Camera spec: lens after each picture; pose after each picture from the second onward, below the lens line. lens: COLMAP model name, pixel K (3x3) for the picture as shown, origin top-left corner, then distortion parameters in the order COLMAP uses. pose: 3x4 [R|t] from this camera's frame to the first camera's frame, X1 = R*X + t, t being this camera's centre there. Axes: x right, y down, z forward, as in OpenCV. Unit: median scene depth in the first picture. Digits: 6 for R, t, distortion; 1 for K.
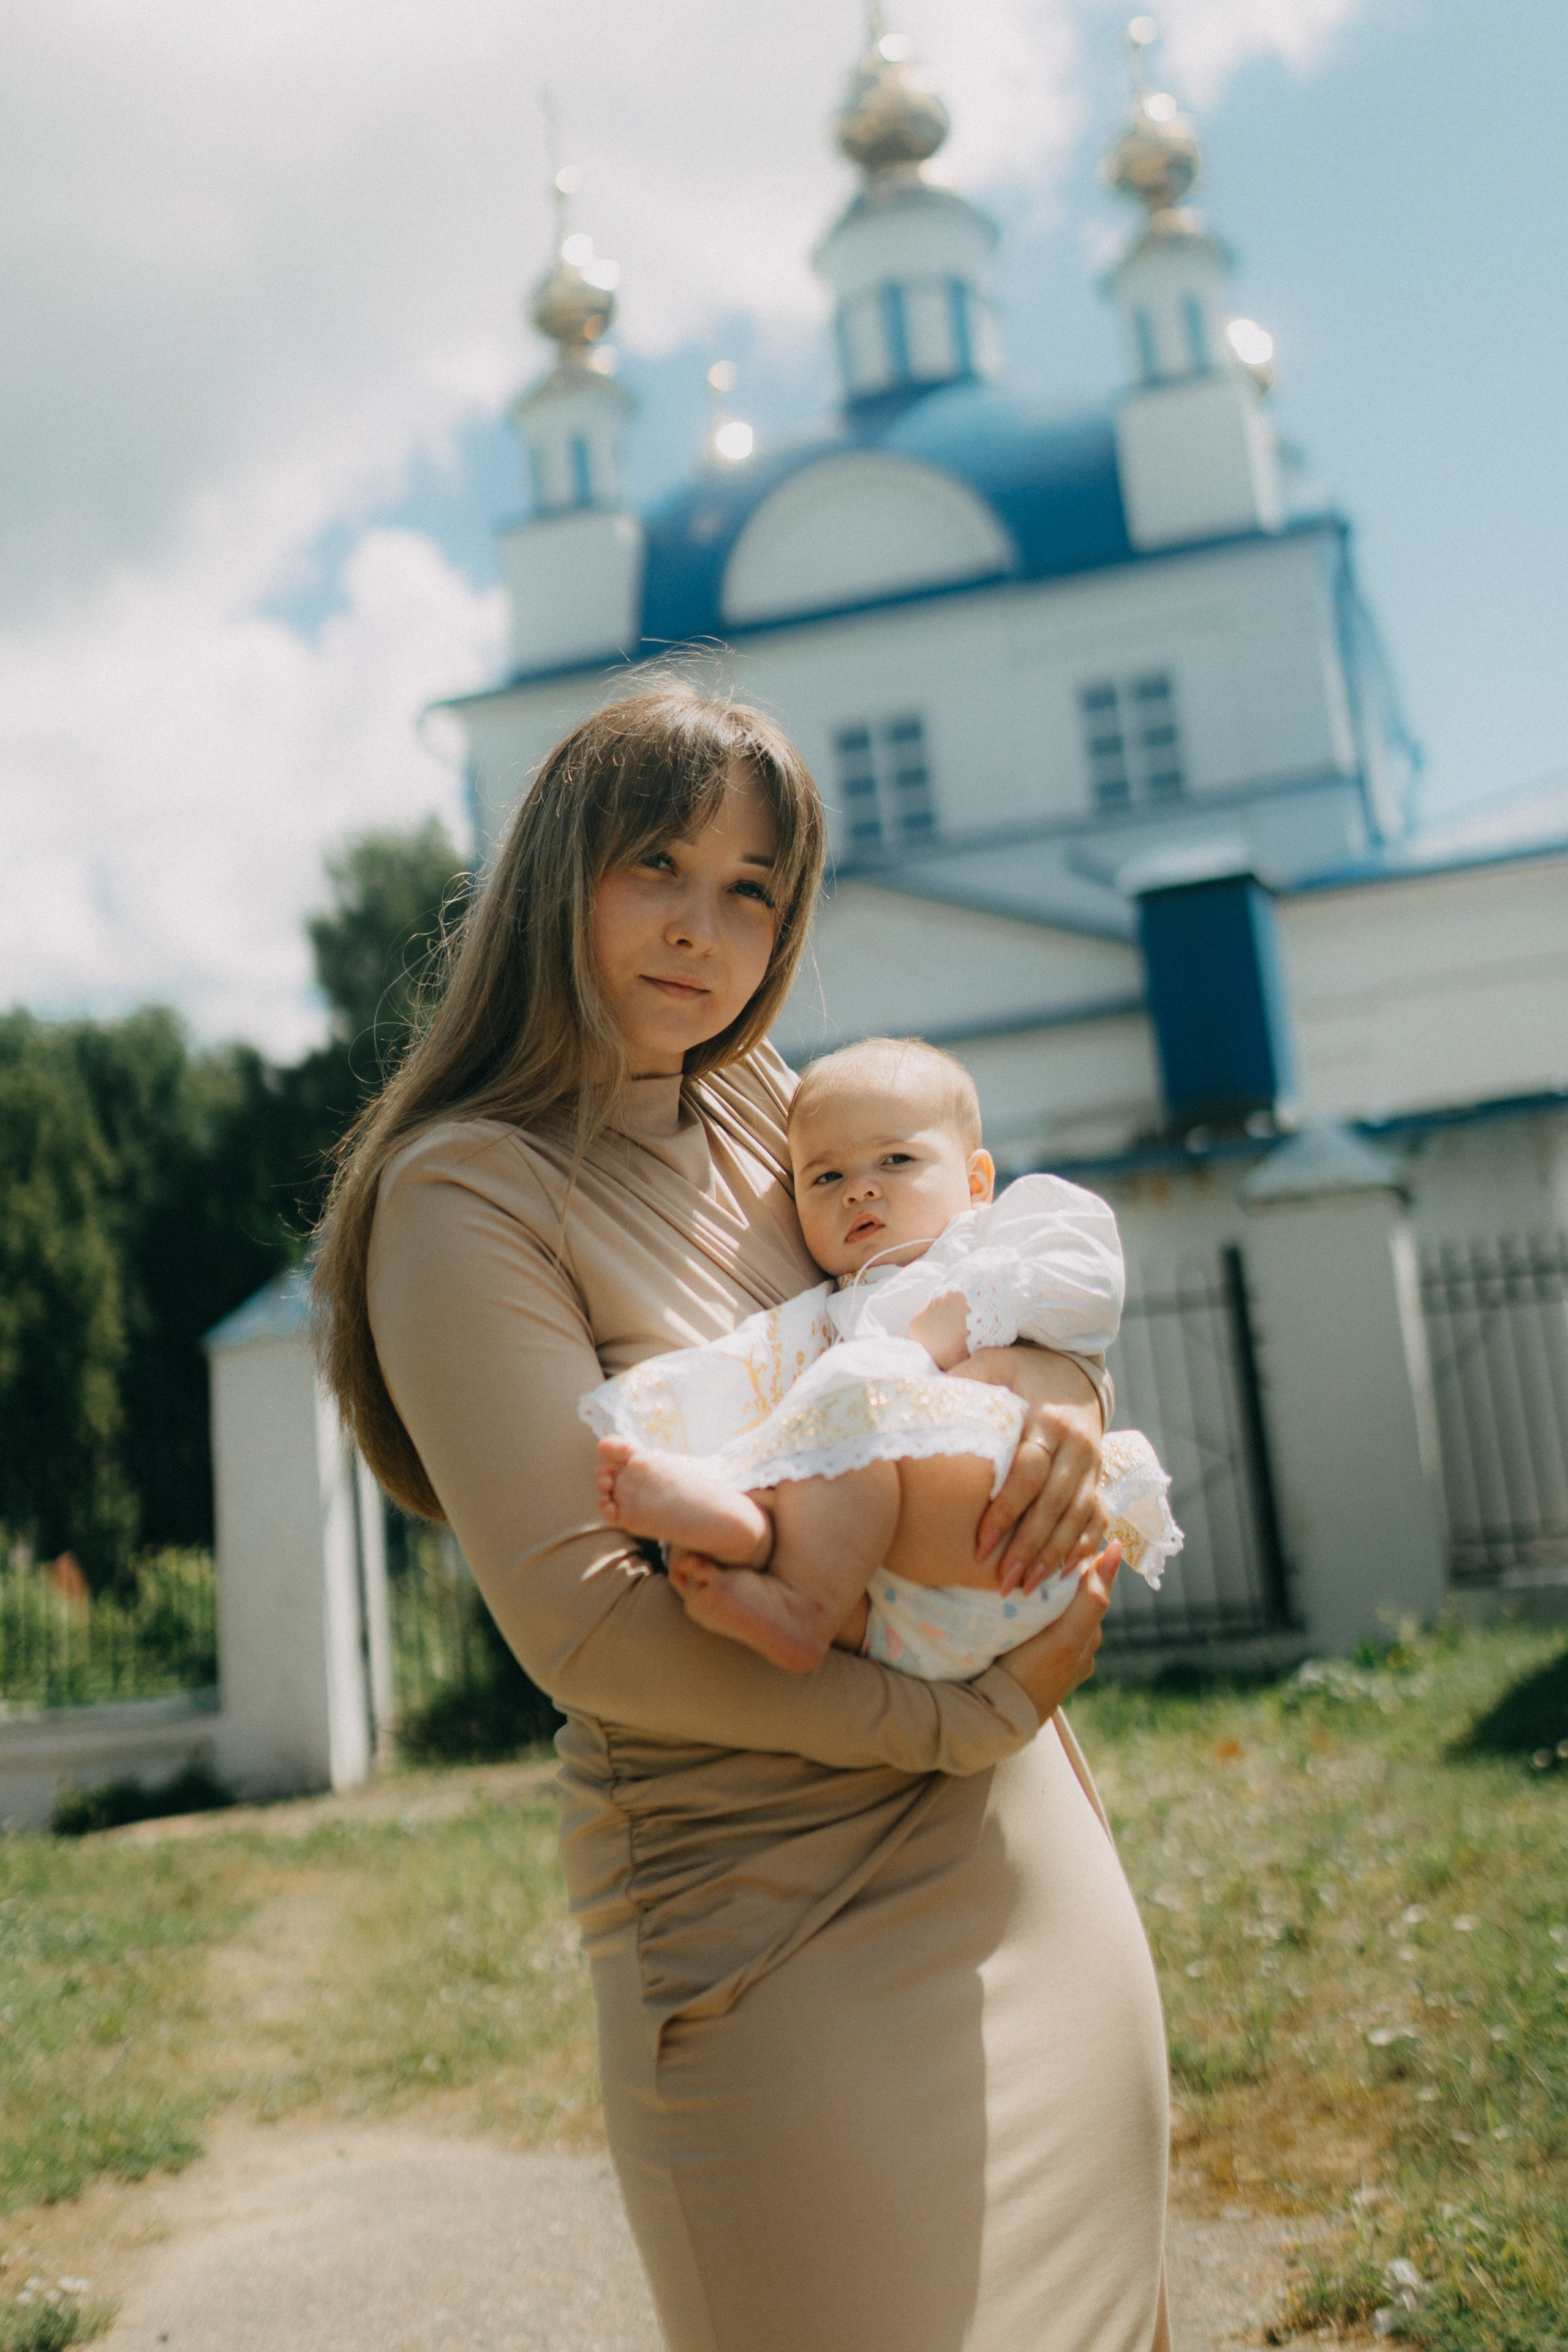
lens RADIAL K [[2998.0, 0, 807.9], [0, 2998.0, 897.1], [0, 0, 1]] dist [0.018307, -0.026663]
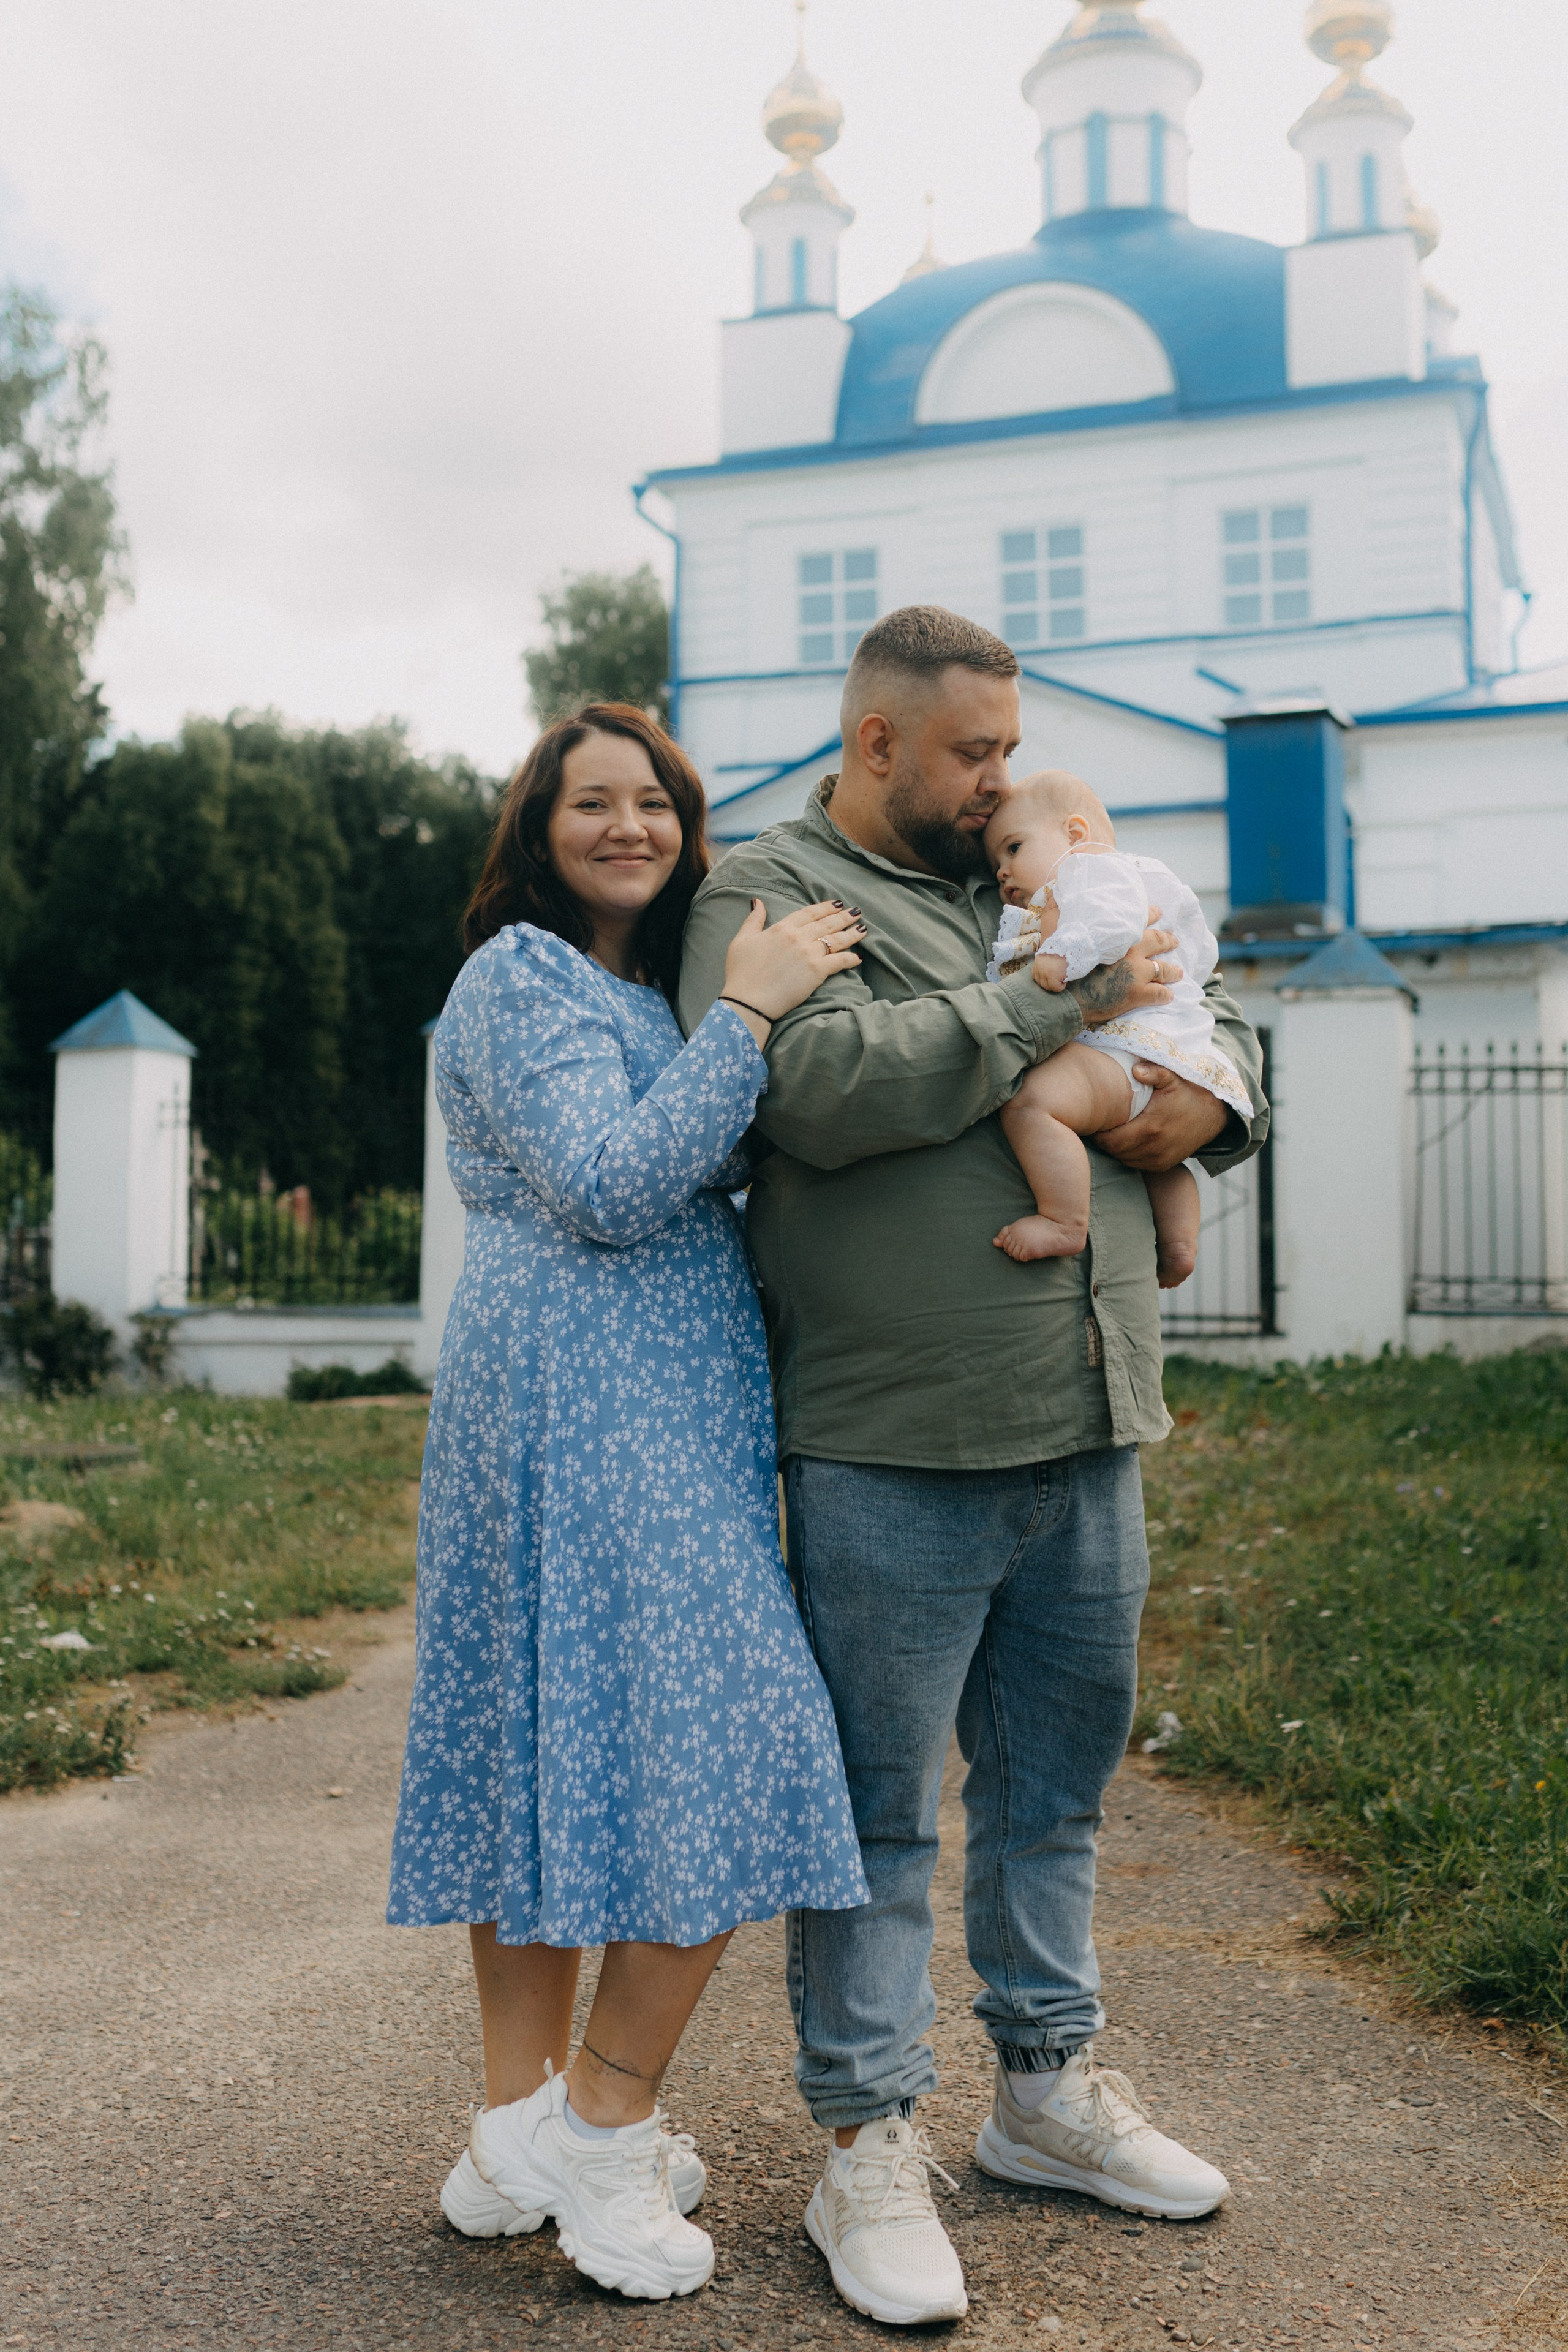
lens RADIAL K [[2744.1, 0, 790.8], [0, 2744.1, 1113.9], [0, 0, 1]] dist [-0.001063, 0.012921]
pose [[0.994090, 0.092619, -0.056629, 0.017076], [-0.081708, 0.981801, 0.171438, -0.024759], [0.071477, -0.165798, 0.983566, -0.113718]]
